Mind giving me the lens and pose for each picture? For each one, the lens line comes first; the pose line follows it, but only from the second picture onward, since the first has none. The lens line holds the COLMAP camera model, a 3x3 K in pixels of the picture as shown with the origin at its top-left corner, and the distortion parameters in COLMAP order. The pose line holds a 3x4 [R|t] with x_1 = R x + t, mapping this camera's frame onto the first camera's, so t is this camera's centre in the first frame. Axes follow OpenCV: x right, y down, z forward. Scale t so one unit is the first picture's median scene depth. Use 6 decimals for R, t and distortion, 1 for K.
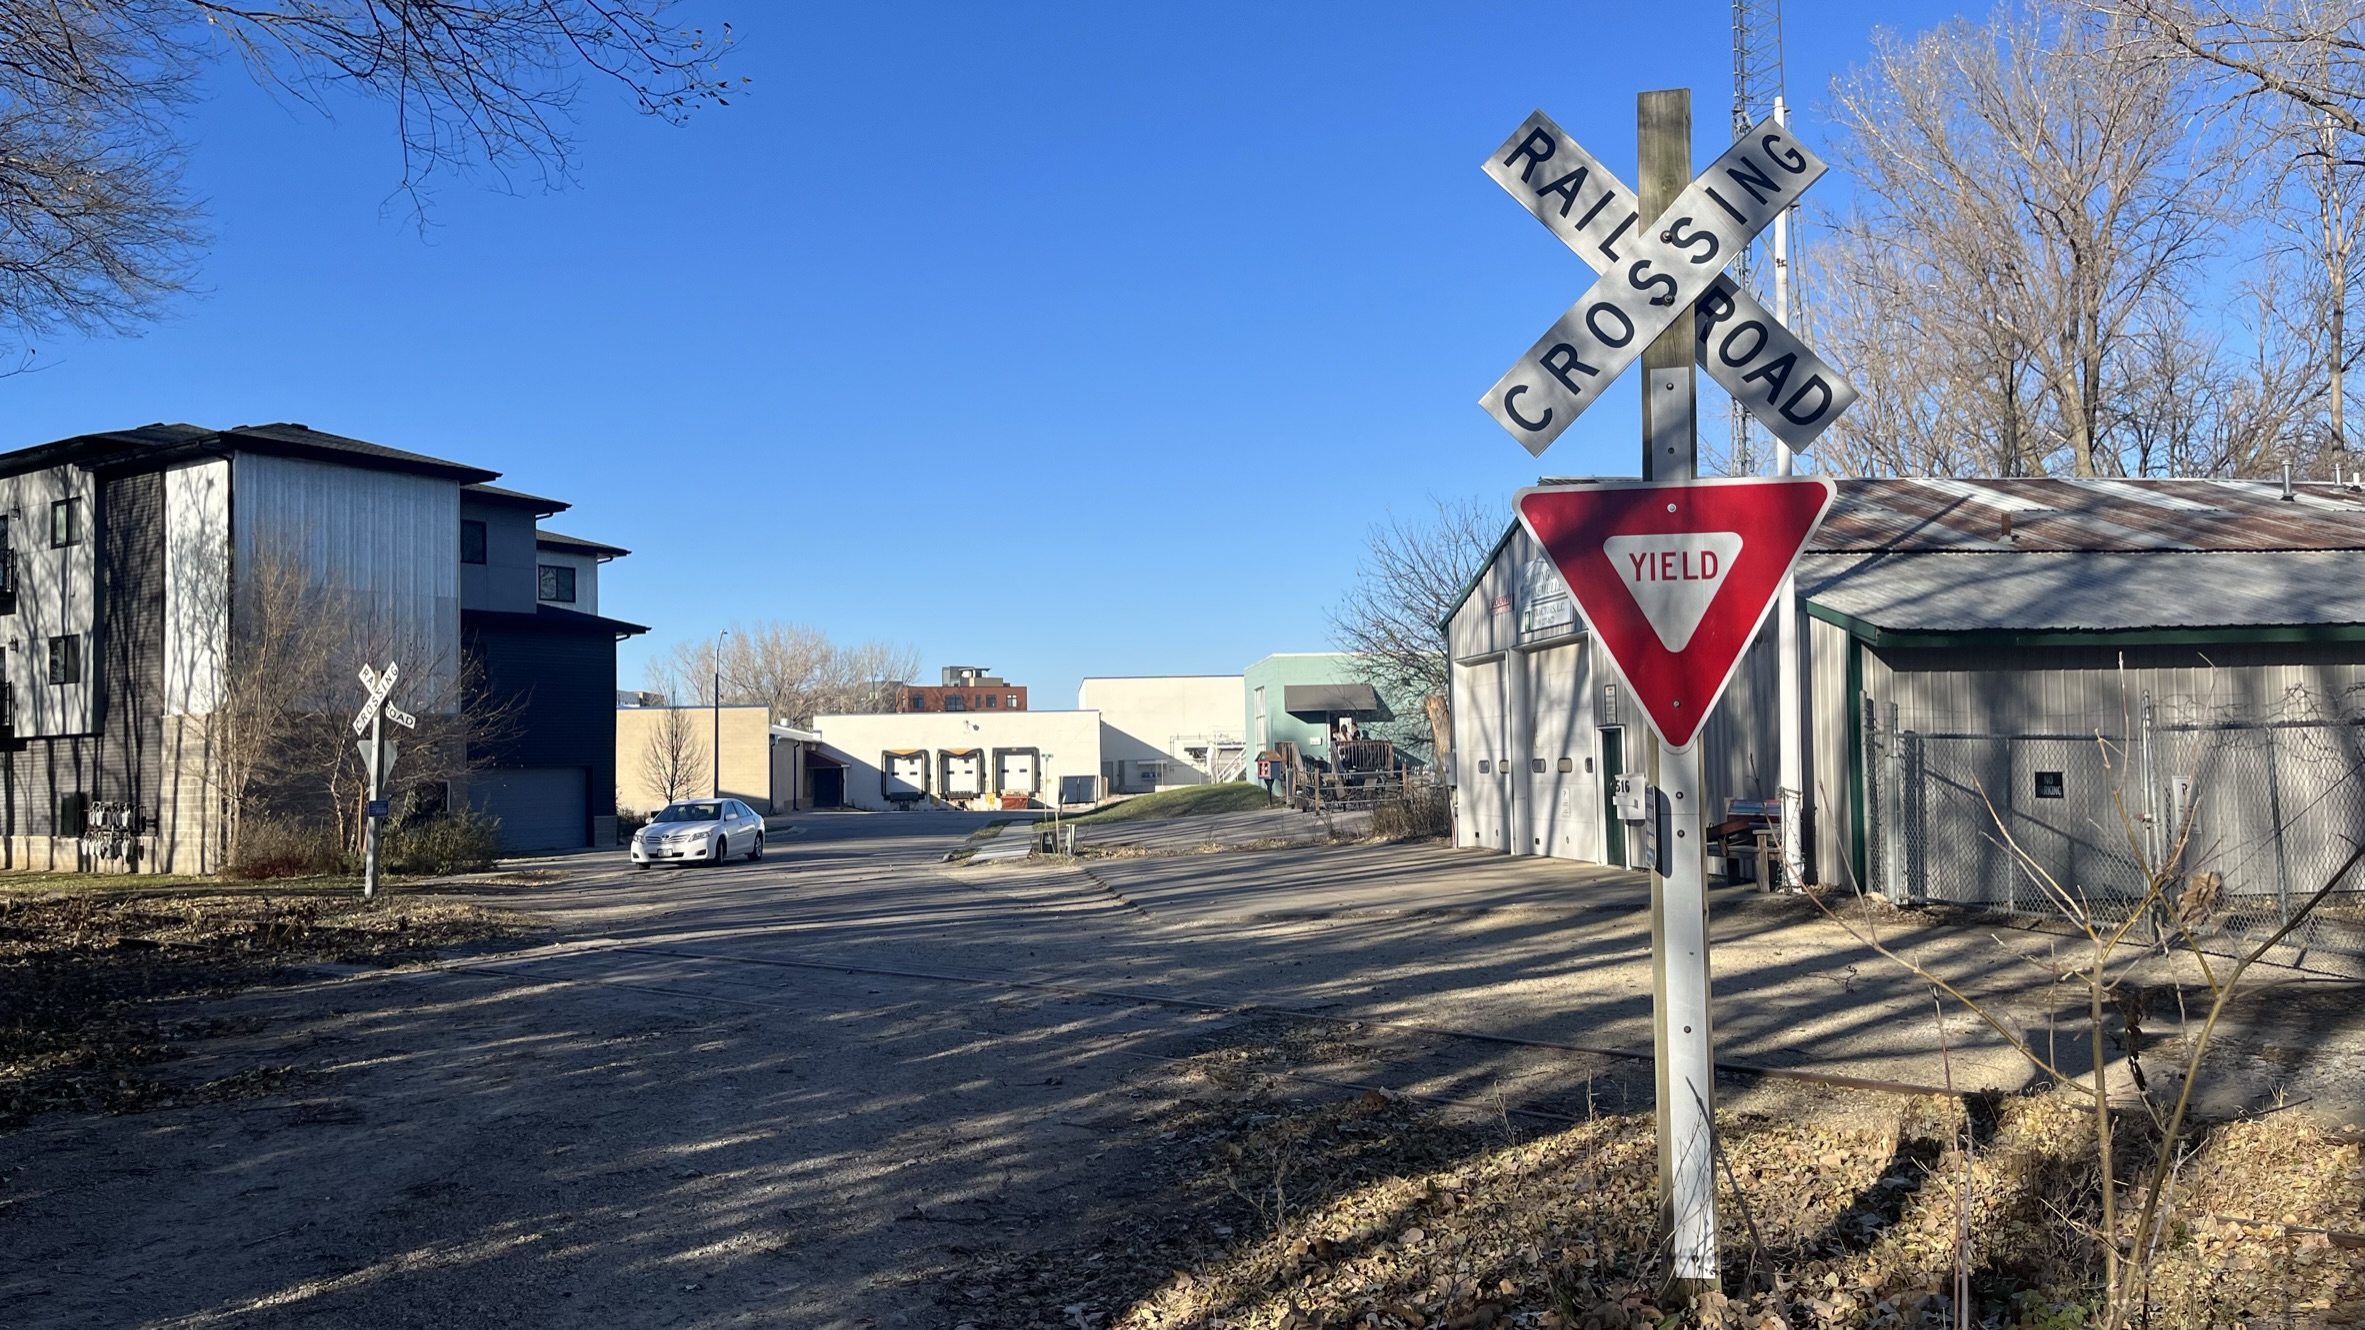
lens RADIAL K [[1886.9, 0, 1177.2], [0, 1886.9, 723.8], [0, 0, 1]] dist [0.065729, -0.001349]
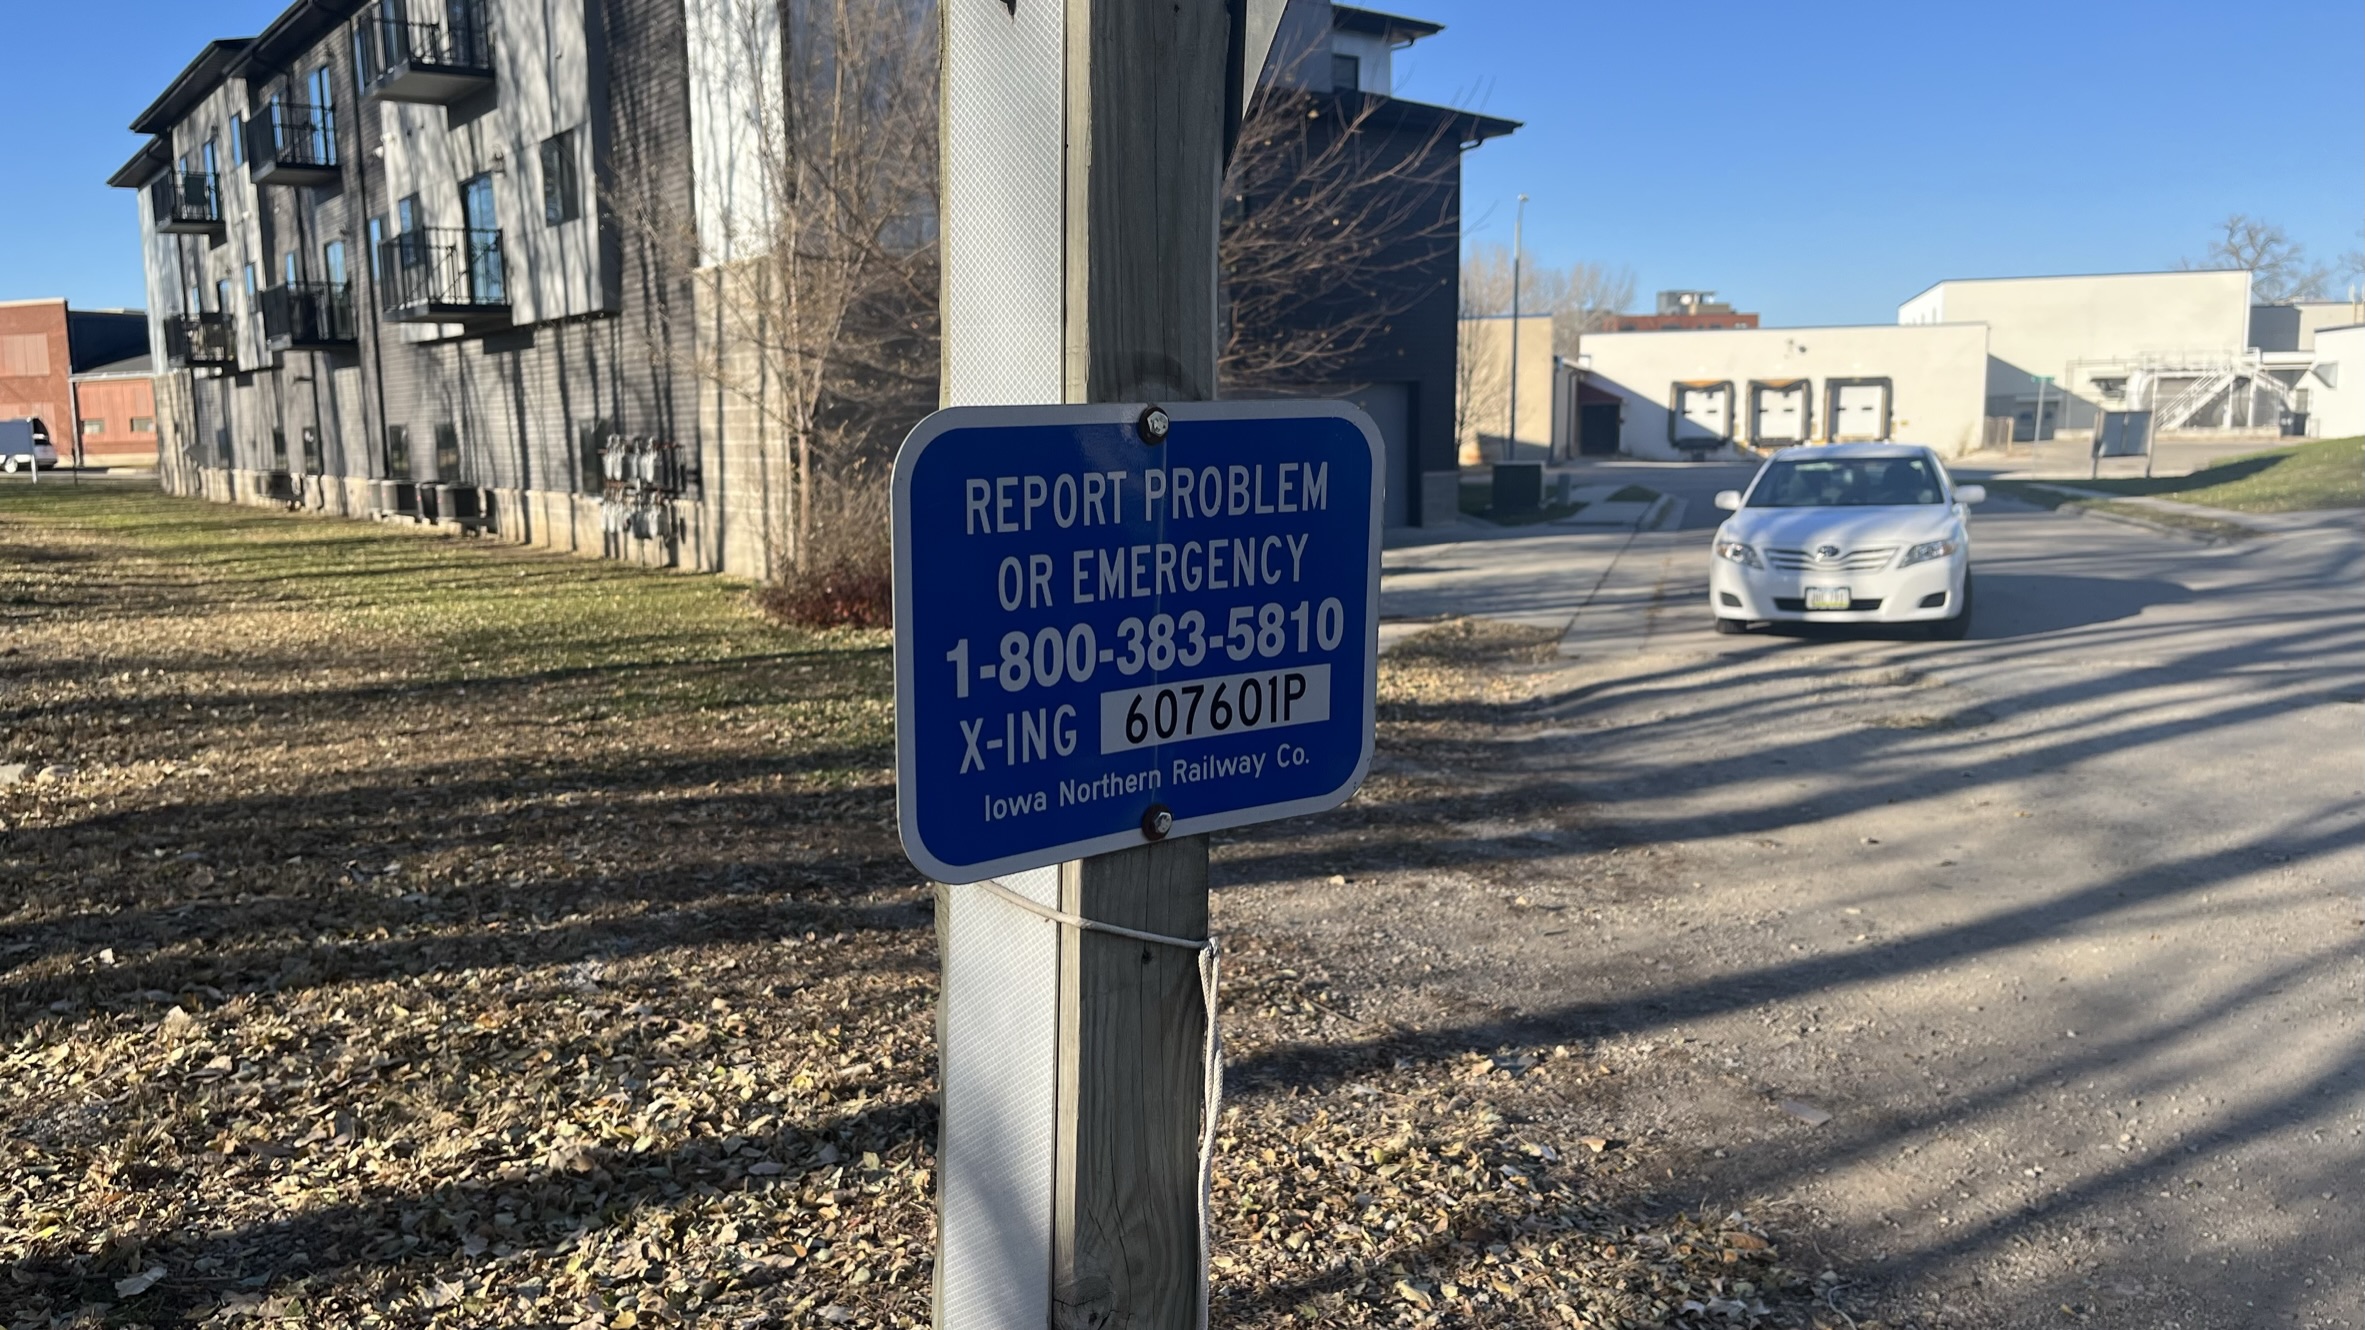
lens RADIAL K [[1793.3, 0, 1174.8], [0, 1793.3, 651.8], [0, 0, 1]] dist [0.064654, -0.079488]
pose [[0.944593, 0.047260, -0.324823, -0.135808], [0.003127, 0.988240, 0.152878, 0.013237], [0.328228, -0.145424, 0.933337, 0.321564]]
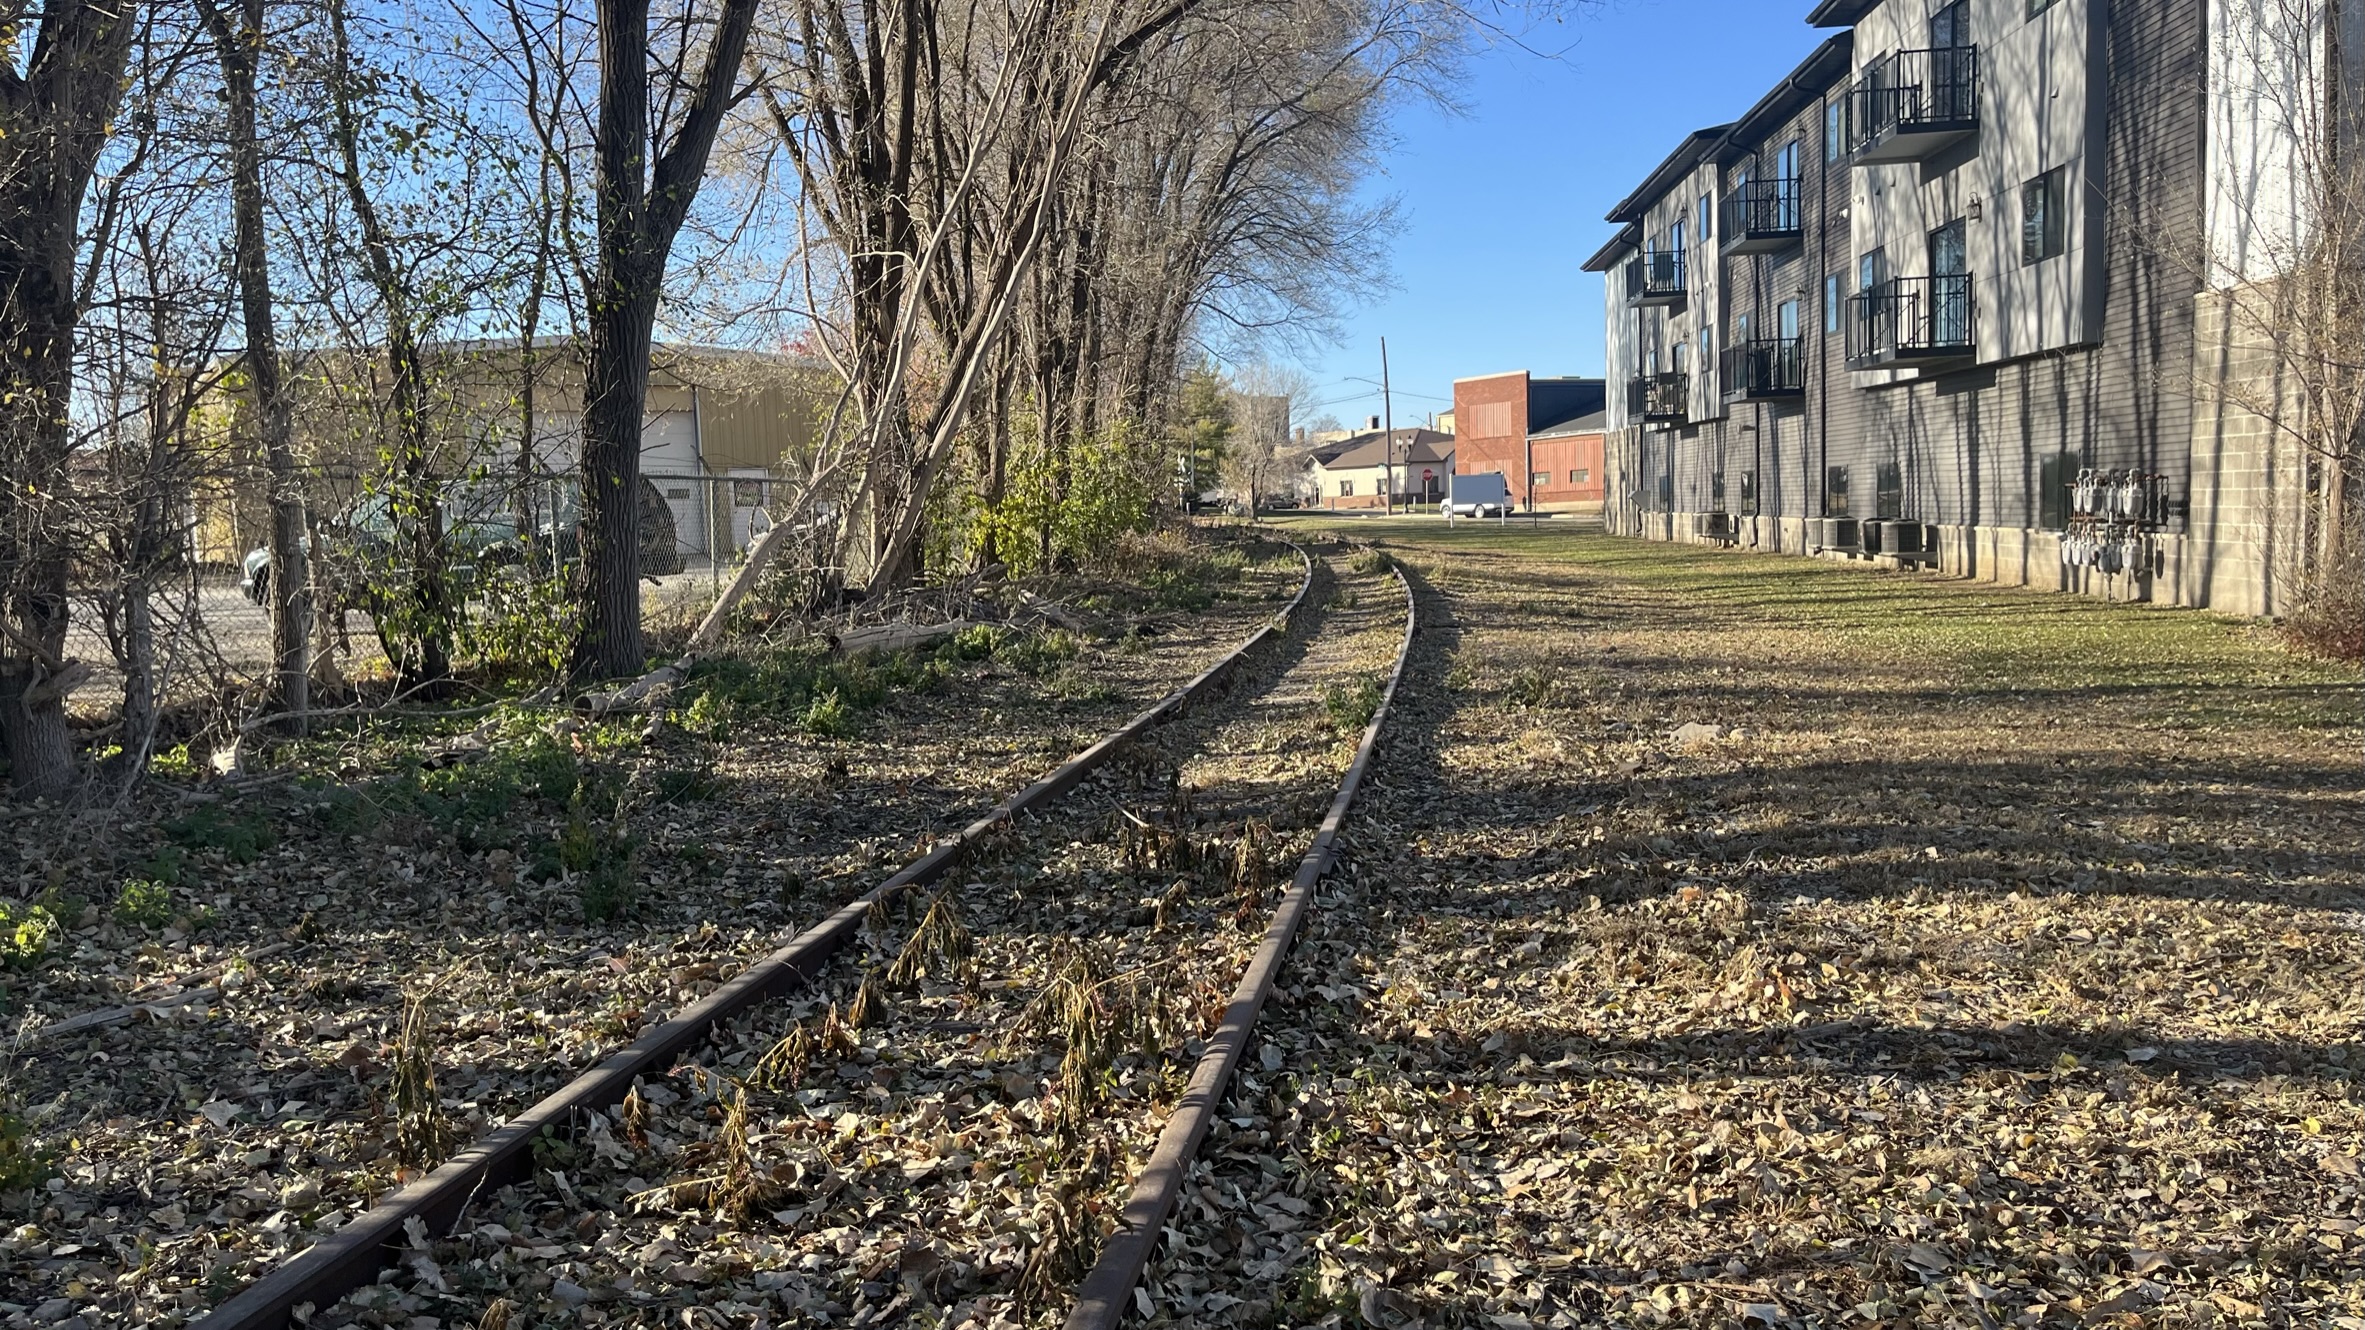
lens RADIAL K [[1793.3, 0, 1174.8], [0, 1793.3, 651.8], [0, 0, 1]] dist [0.064654, -0.079488]
pose [[0.500359, 0.074872, -0.862575, -0.138145], [0.042943, 0.992882, 0.111093, 0.013667], [0.864752, -0.092628, 0.493582, 0.296118]]
